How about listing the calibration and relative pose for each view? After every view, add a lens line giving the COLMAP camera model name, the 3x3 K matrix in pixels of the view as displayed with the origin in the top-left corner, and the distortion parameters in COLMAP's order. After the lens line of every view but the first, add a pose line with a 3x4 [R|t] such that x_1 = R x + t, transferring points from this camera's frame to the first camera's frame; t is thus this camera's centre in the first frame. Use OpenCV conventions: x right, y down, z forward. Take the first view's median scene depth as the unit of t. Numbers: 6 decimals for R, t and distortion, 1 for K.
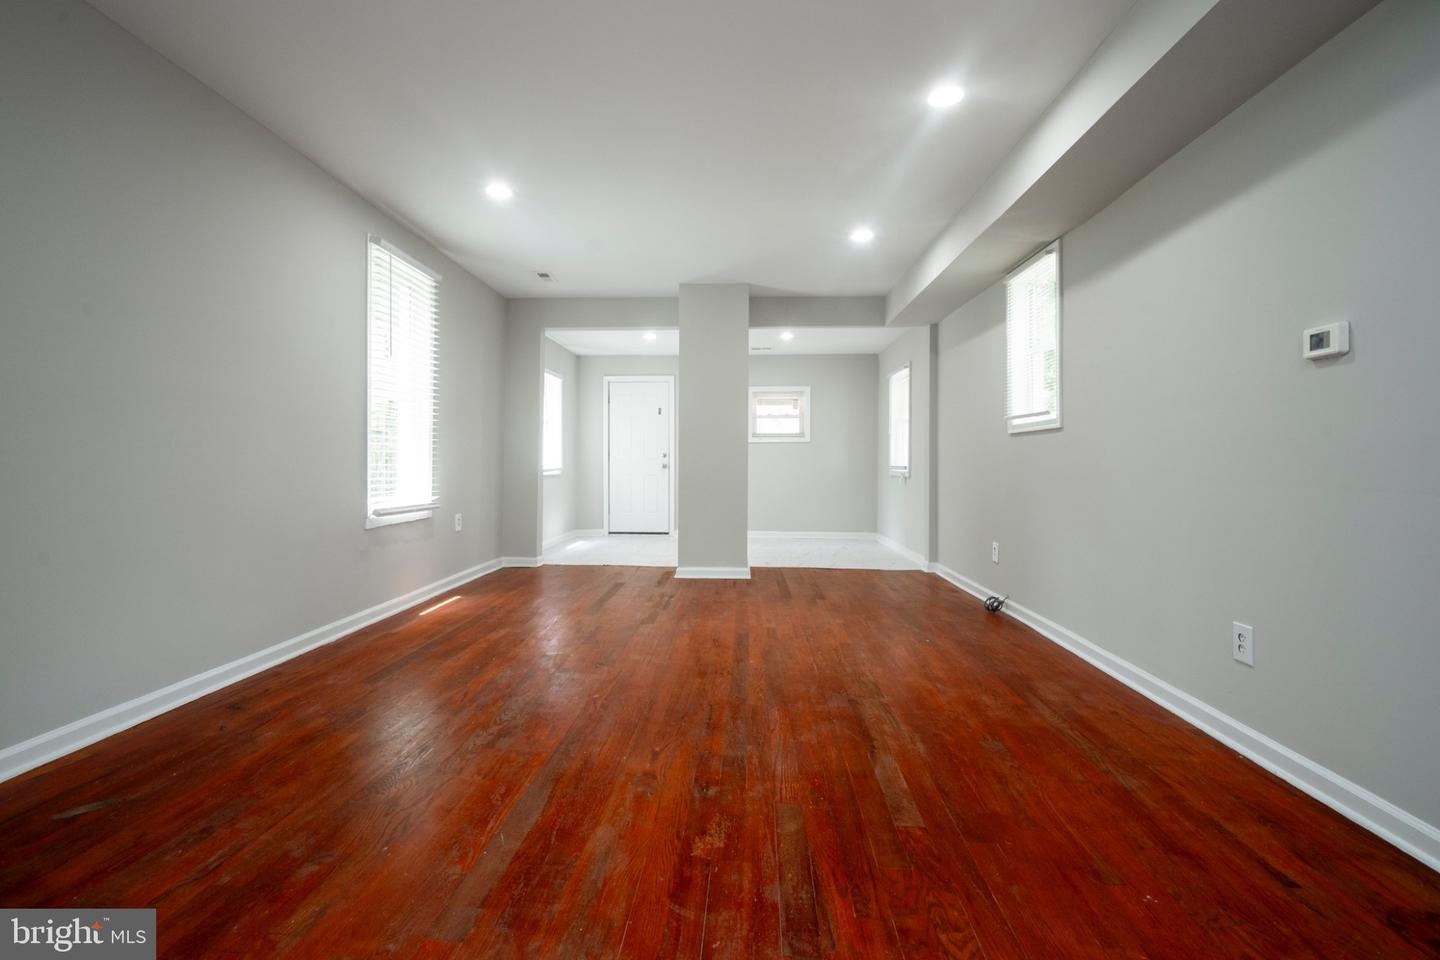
lens RADIAL K [[626.1, 0, 702.7], [0, 626.1, 462.4], [0, 0, 1]] dist [-0.019047, -0.000371]
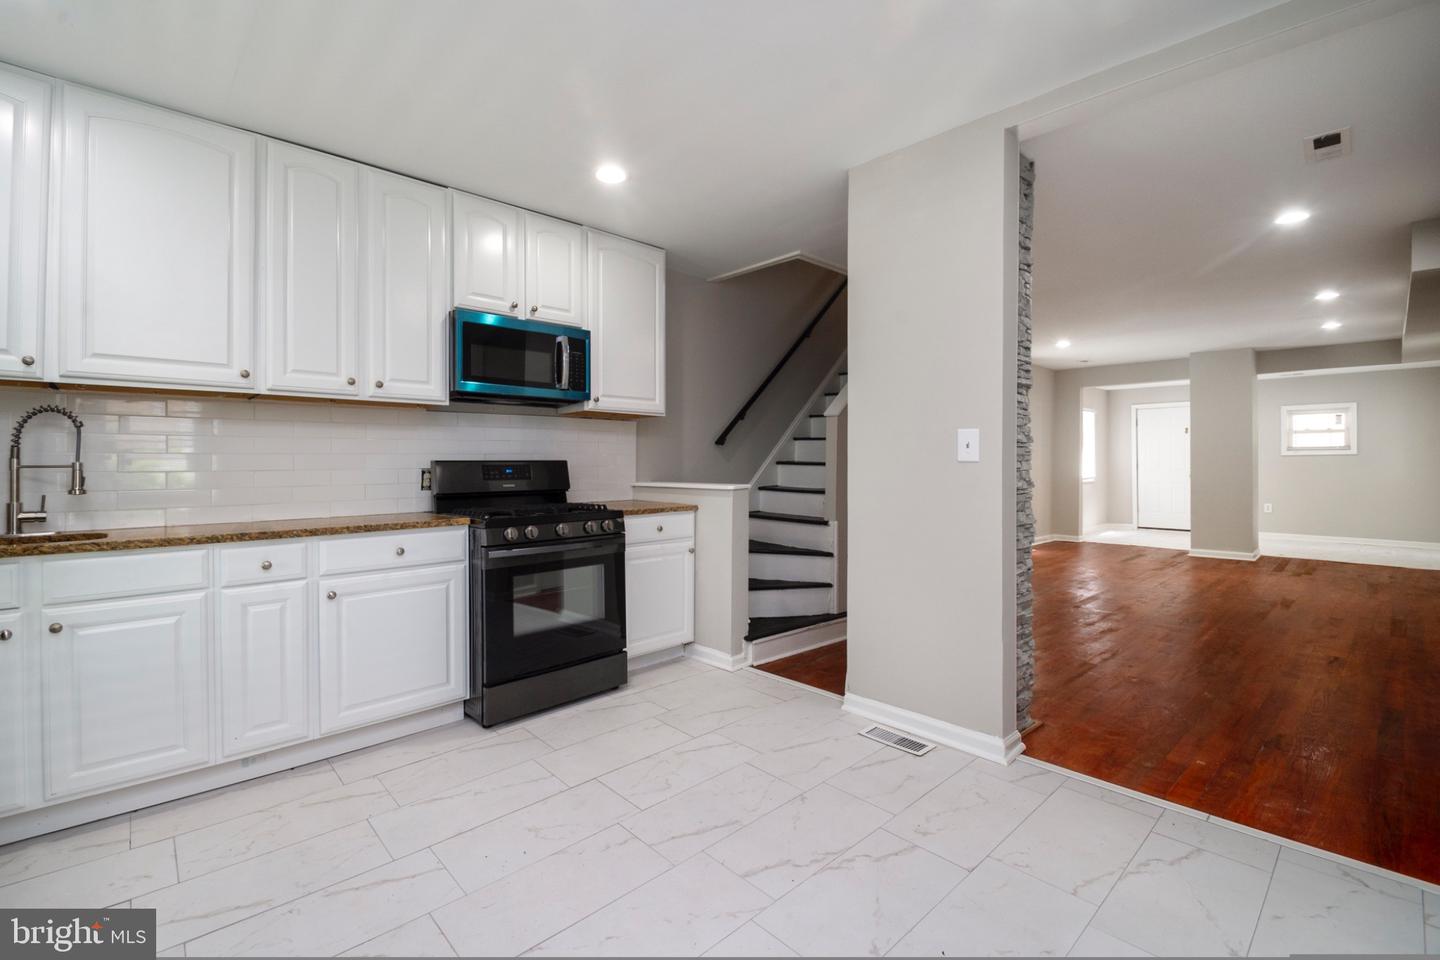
lens RADIAL K [[626.1, 0, 702.7], [0, 626.1, 462.4], [0, 0, 1]] dist [-0.019047, -0.000371]
pose [[0.714136, -0.005226, -0.699987, 0.123545], [0.005156, 0.999984, -0.002205, -0.026241], [0.699988, -0.002034, 0.714152, -0.632443]]
